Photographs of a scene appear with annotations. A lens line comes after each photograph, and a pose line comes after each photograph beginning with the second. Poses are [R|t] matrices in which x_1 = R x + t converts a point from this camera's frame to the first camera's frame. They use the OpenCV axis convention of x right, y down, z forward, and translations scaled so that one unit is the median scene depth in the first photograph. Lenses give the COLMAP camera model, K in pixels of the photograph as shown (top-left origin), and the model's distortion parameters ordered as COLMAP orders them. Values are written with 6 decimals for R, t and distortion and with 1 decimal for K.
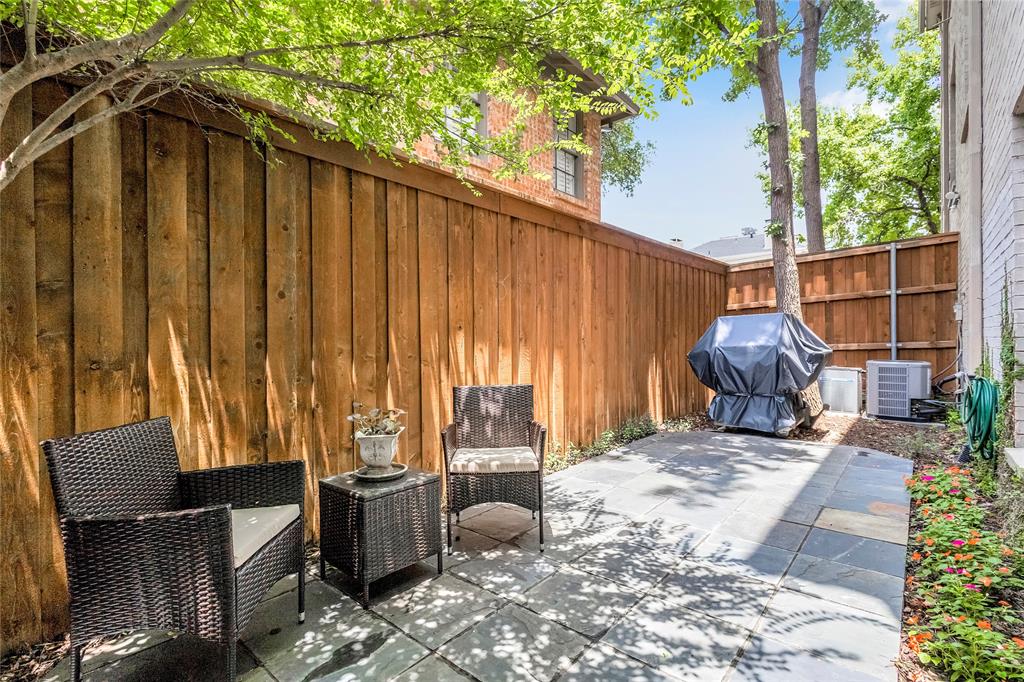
lens RADIAL K [[474.6, 0, 511.0], [0, 474.6, 334.2], [0, 0, 1]] dist [0.005979, -0.001057]
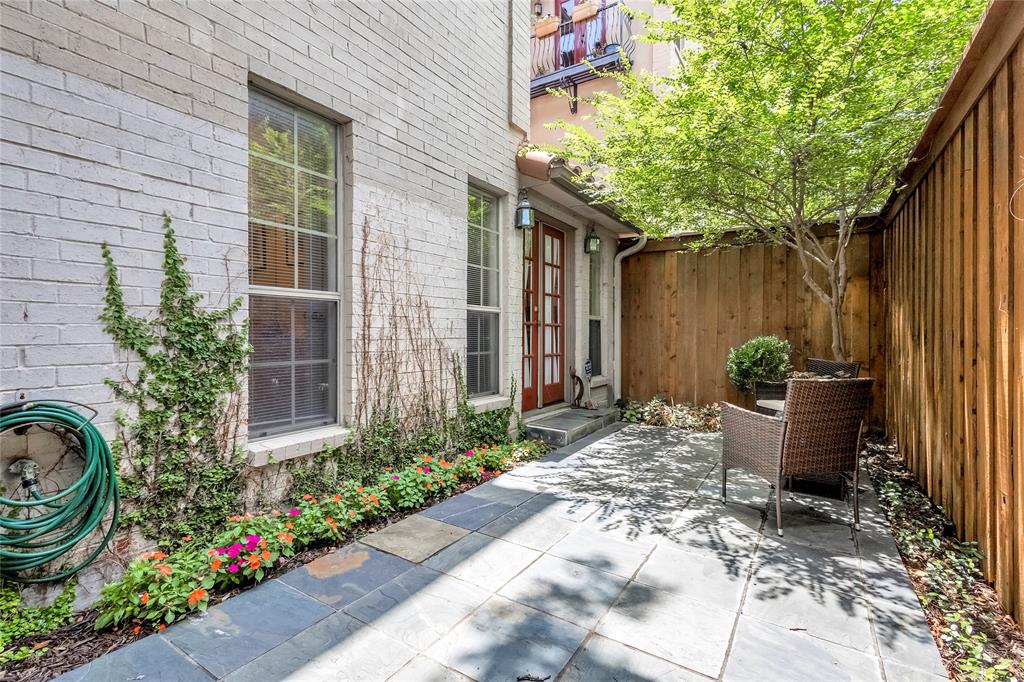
lens RADIAL K [[474.6, 0, 511.0], [0, 474.6, 334.2], [0, 0, 1]] dist [0.005979, -0.001057]
pose [[-0.990013, 0.011245, -0.140530, 0.789708], [0.013512, 0.999793, -0.015189, 0.050185], [0.140330, -0.016936, -0.989960, 2.215851]]
